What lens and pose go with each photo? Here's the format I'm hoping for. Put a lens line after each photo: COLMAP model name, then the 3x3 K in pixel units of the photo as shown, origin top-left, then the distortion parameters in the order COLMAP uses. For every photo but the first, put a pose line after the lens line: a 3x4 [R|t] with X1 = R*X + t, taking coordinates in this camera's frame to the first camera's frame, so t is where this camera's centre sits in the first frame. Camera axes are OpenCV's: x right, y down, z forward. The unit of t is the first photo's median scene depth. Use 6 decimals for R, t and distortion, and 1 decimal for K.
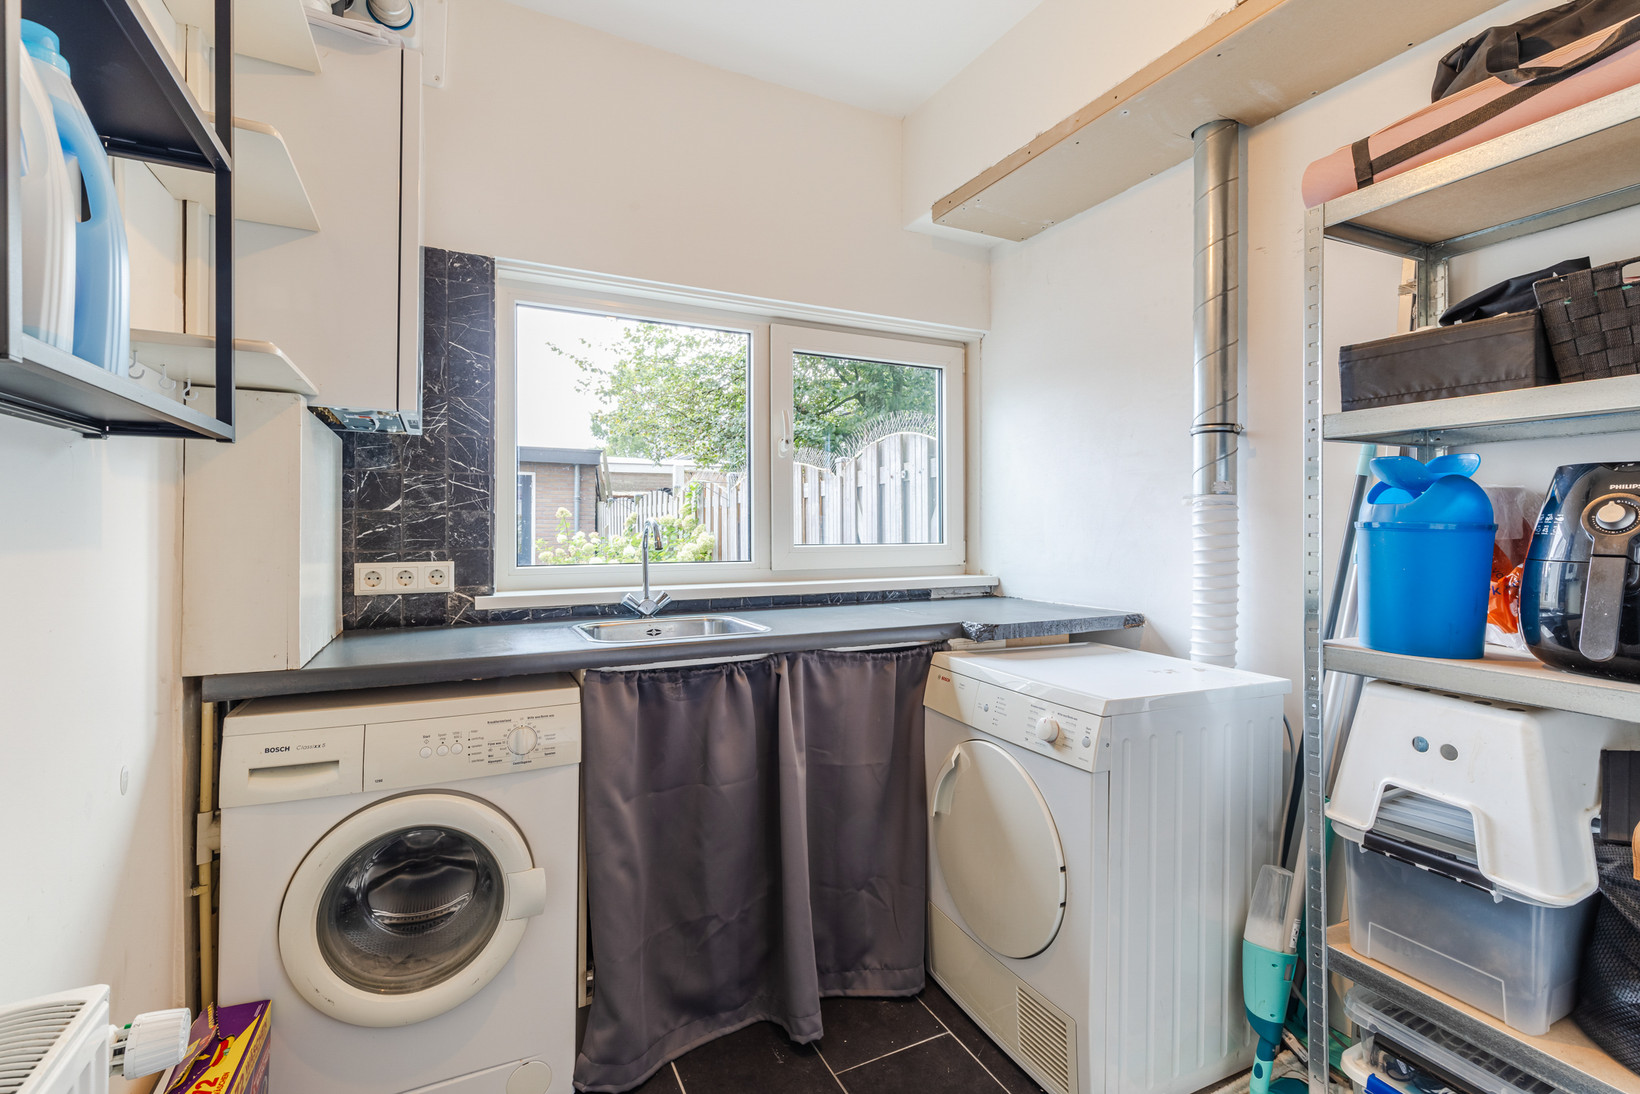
lens RADIAL K [[749.1, 0, 832.9], [0, 749.1, 532.6], [0, 0, 1]] dist [0.004540, 0.000503]
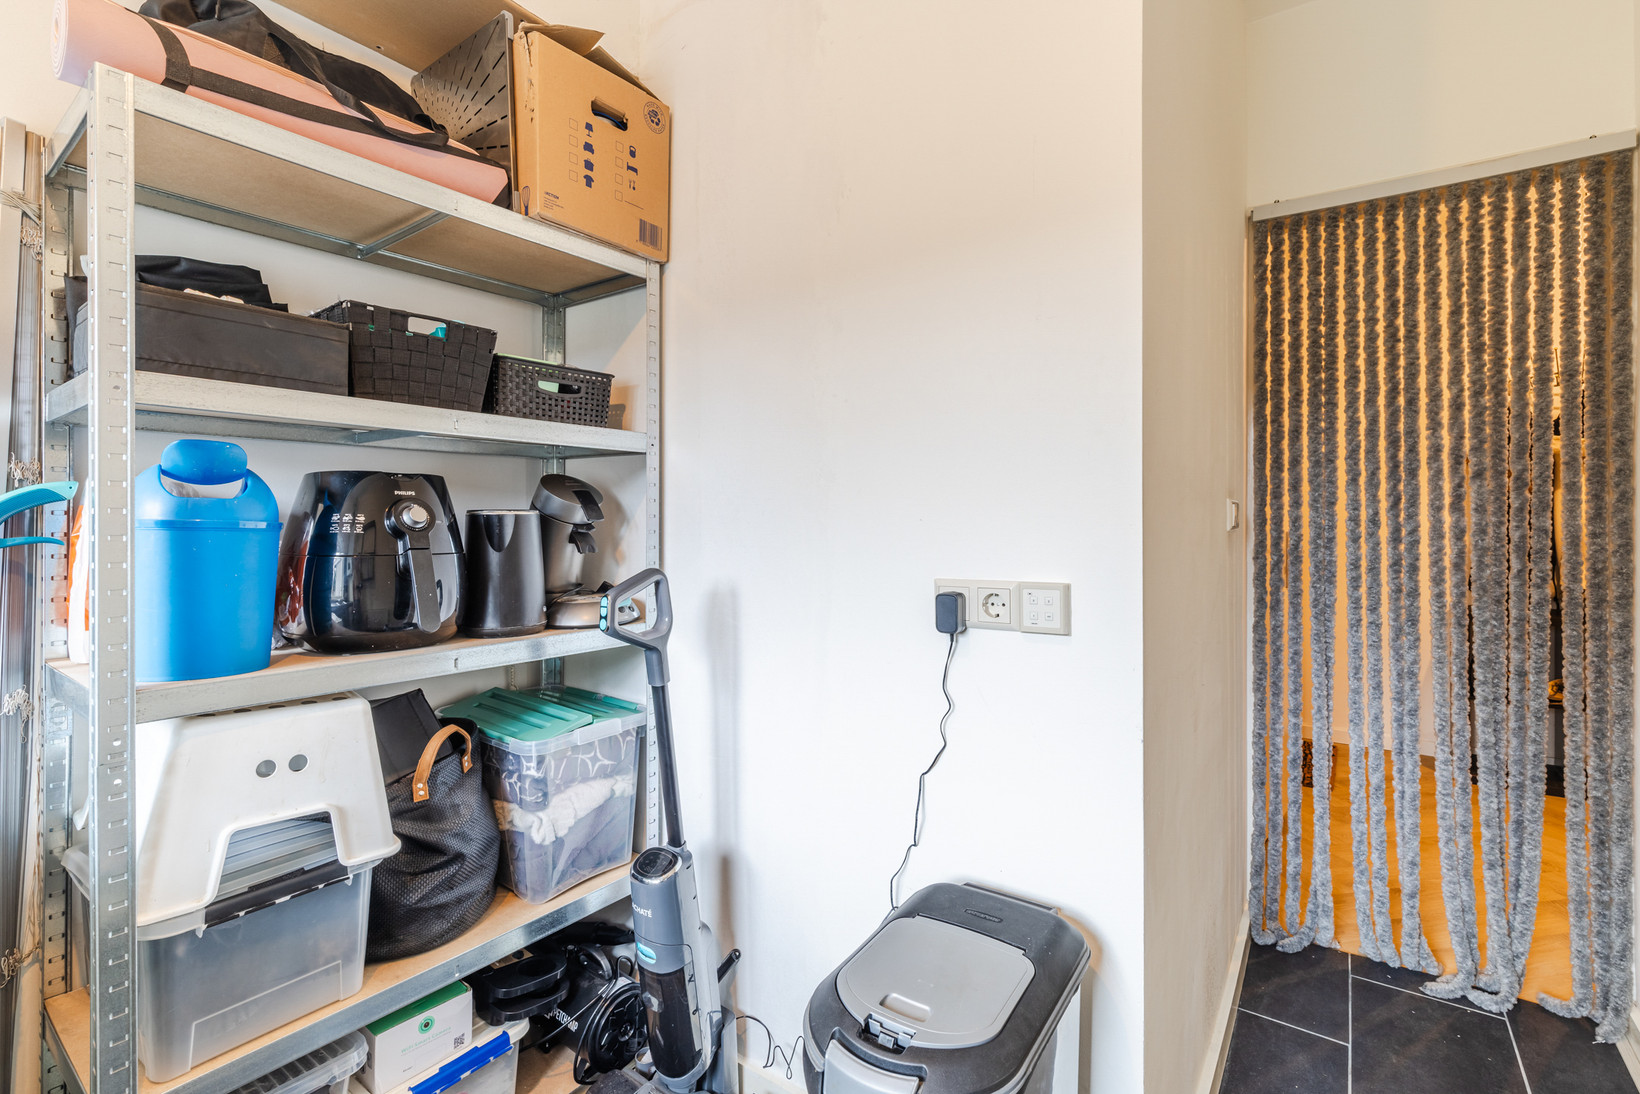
lens RADIAL K [[745.4, 0, 822.4], [0, 745.4, 527.8], [0, 0, 1]] dist [0.012015, -0.000606]
pose [[-0.465162, -0.002263, 0.885223, -0.328095], [0.011080, 0.999904, 0.008378, -0.005165], [-0.885156, 0.013706, -0.465092, 0.853311]]
